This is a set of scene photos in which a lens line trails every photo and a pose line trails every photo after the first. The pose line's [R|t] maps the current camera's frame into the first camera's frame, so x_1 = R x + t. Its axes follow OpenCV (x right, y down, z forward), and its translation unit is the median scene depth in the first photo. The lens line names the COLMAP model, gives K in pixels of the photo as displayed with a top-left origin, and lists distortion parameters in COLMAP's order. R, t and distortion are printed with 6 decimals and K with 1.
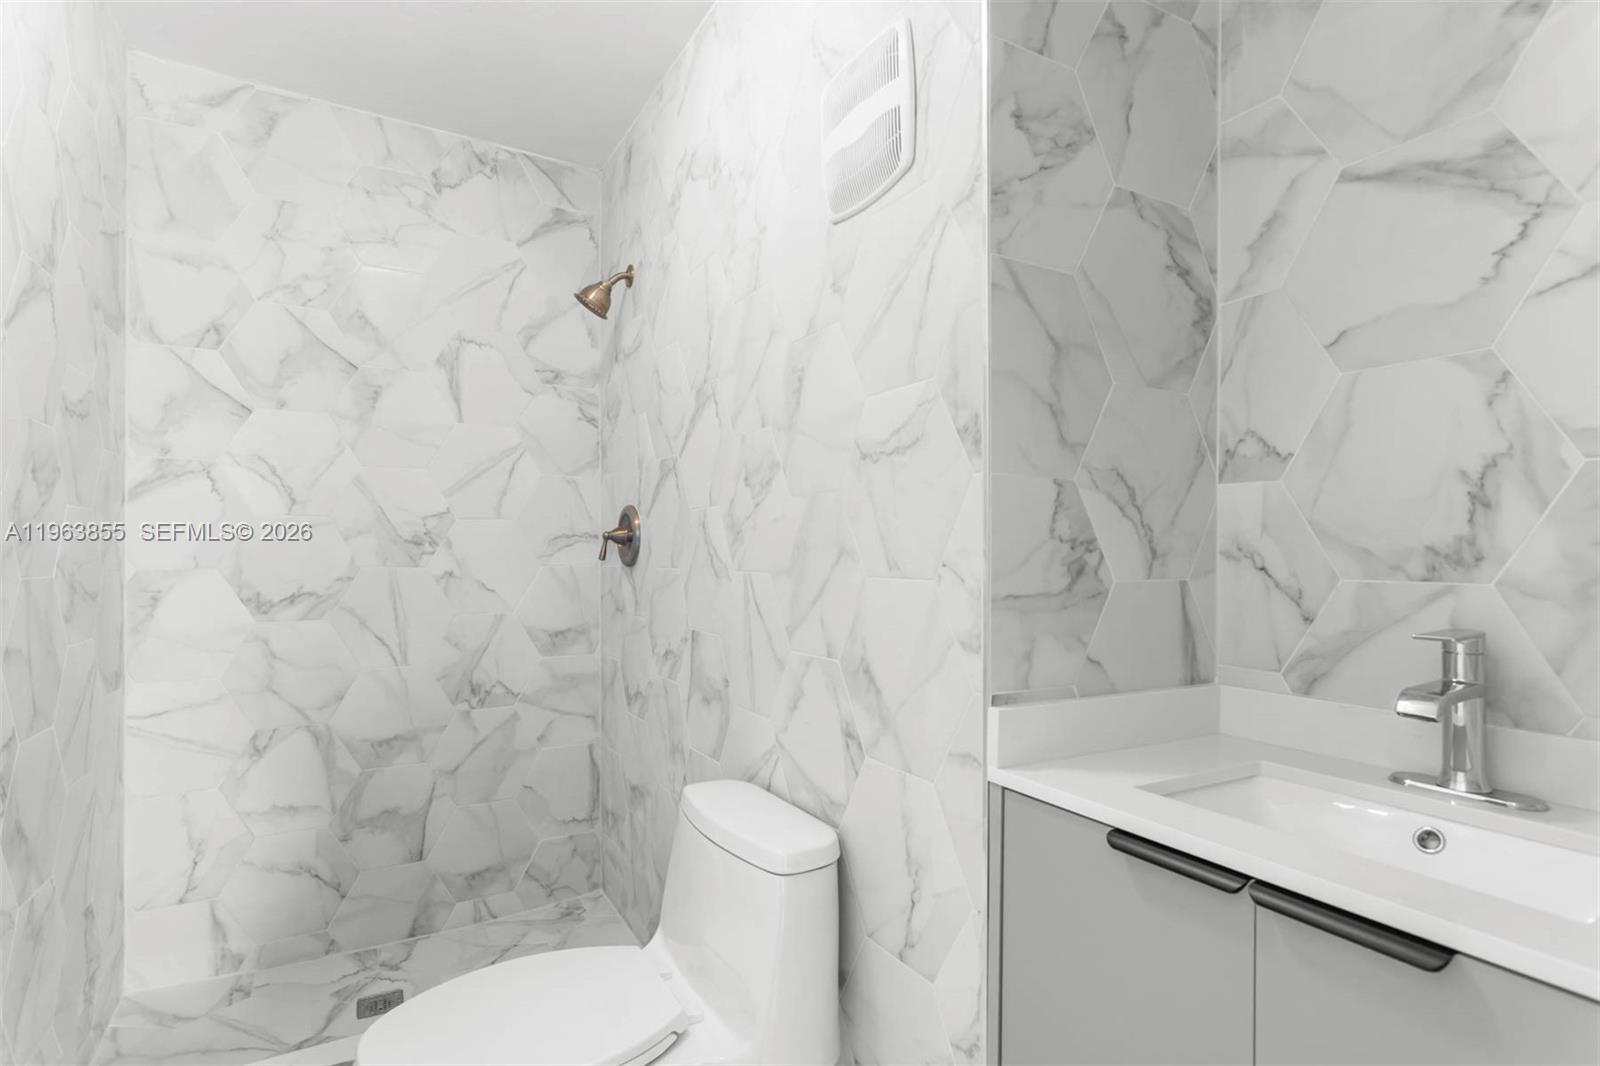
lens RADIAL K [[794.1, 0, 799.3], [0, 794.1, 544.2], [0, 0, 1]] dist [-0.002956, 0.001105]
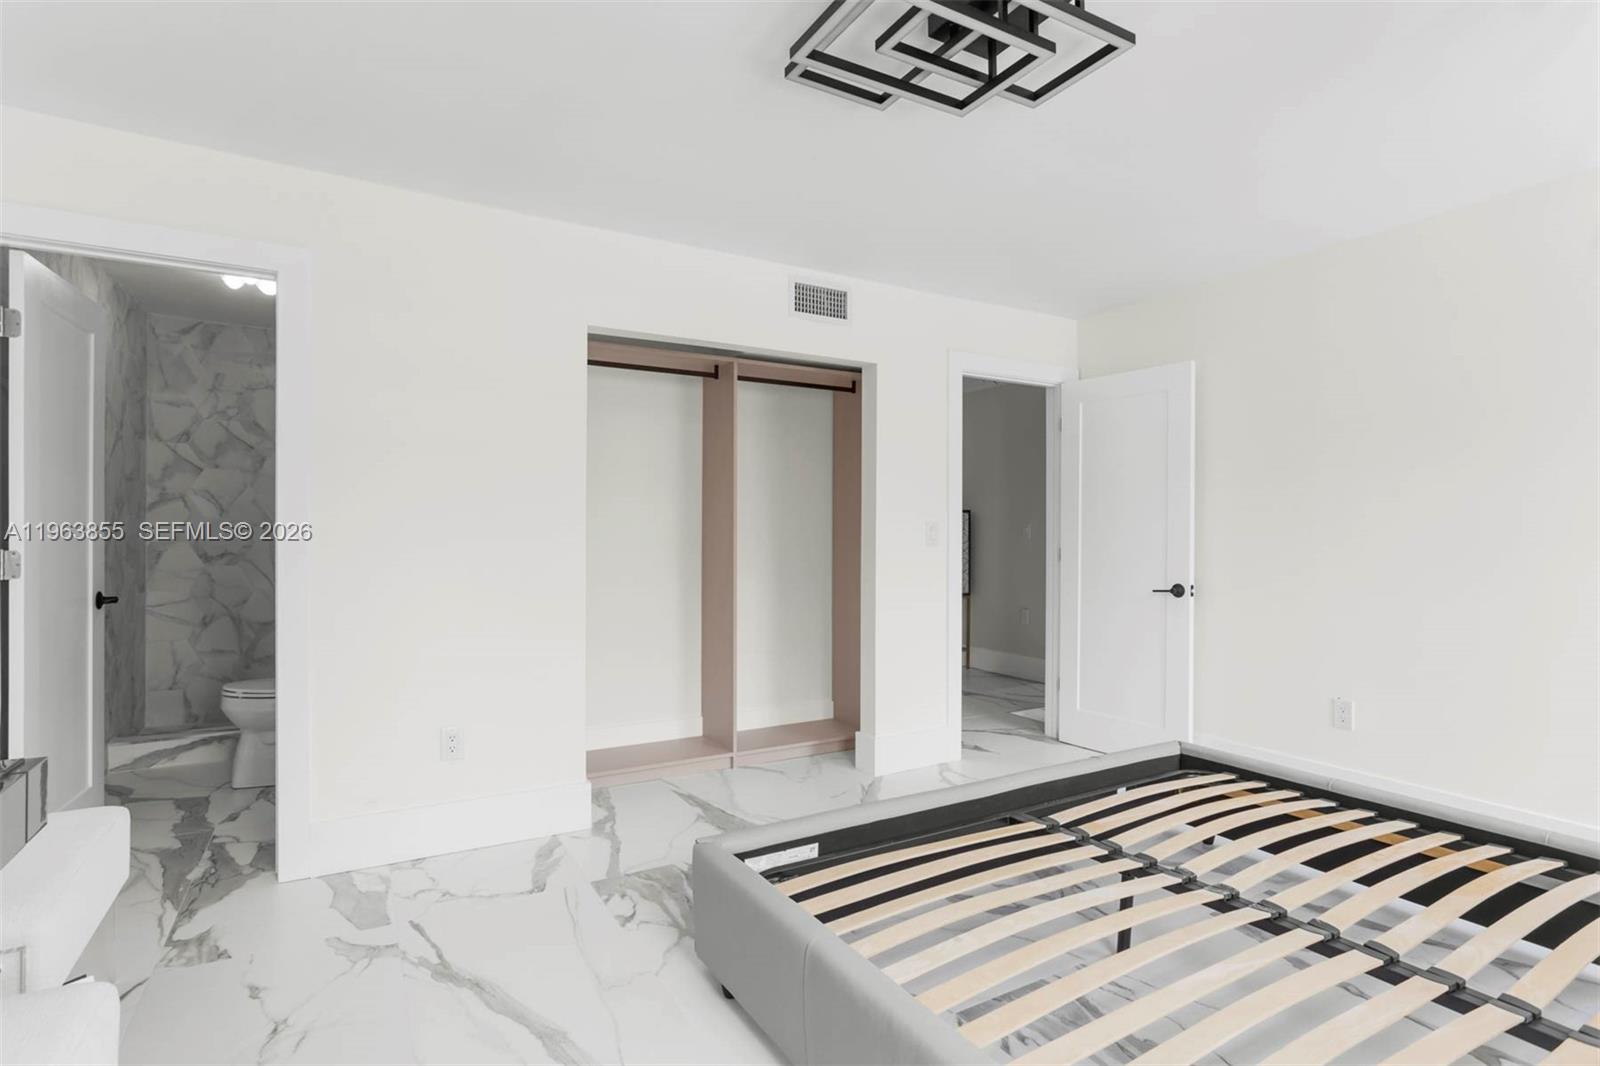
lens RADIAL K [[794.1, 0, 799.5], [0, 794.1, 531.6], [0, 0, 1]] dist [-0.002956, 0.001105]
pose [[0.999993, -0.000112, 0.003673, 0.970647], [0.000117, 0.999999, -0.001457, 0.006790], [-0.003673, 0.001458, 0.999992, -1.223966]]
